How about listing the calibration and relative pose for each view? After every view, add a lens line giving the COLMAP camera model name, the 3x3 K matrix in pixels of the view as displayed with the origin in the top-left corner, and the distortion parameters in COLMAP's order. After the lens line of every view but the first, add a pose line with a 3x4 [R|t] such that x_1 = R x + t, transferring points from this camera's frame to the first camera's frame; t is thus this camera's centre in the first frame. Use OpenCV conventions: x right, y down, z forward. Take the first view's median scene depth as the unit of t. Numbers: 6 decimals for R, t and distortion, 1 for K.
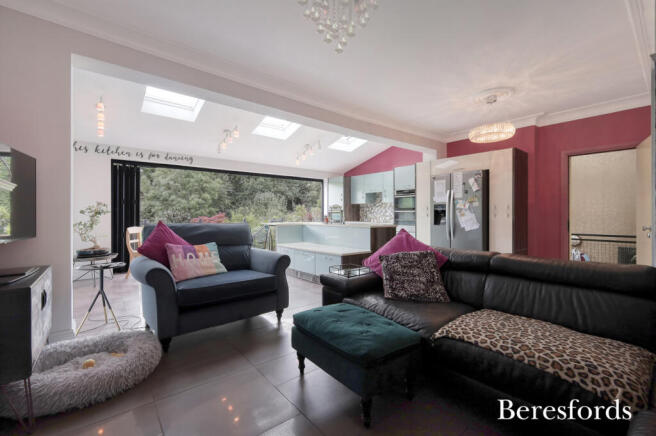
lens RADIAL K [[286.0, 0, 328.0], [0, 286.0, 218.0], [0, 0, 1]] dist [0.003129, 0.000668]
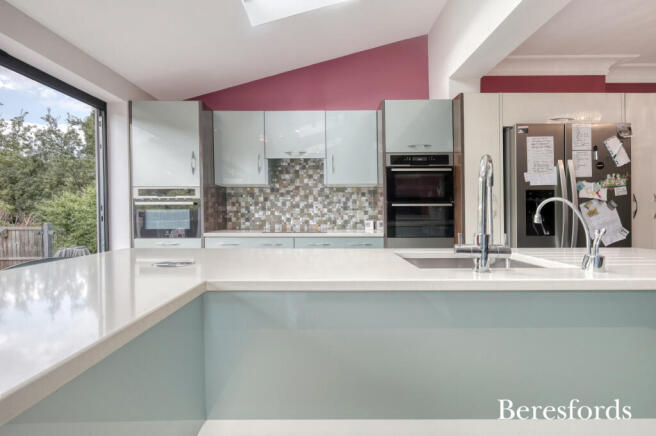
lens RADIAL K [[286.0, 0, 328.0], [0, 286.0, 218.0], [0, 0, 1]] dist [0.003129, 0.000668]
pose [[0.632410, -0.014145, 0.774505, -0.174509], [0.011951, 0.999892, 0.008503, -0.010605], [-0.774542, 0.003879, 0.632511, 0.974429]]
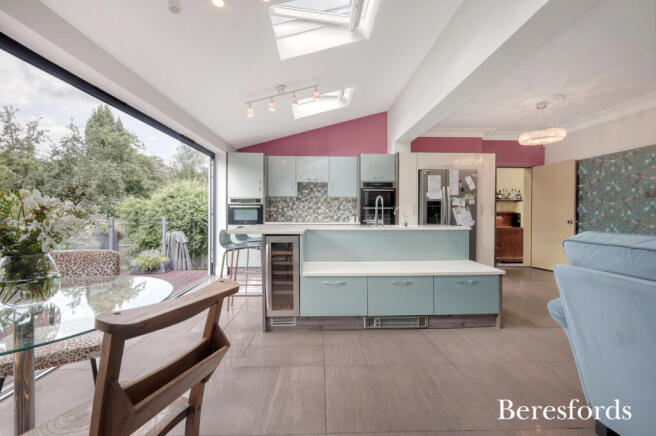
lens RADIAL K [[286.0, 0, 328.0], [0, 286.0, 218.0], [0, 0, 1]] dist [0.003129, 0.000668]
pose [[0.602737, -0.013248, 0.797830, -0.566037], [0.007969, 0.999912, 0.010583, -0.005331], [-0.797900, -0.000021, 0.602789, 0.713468]]
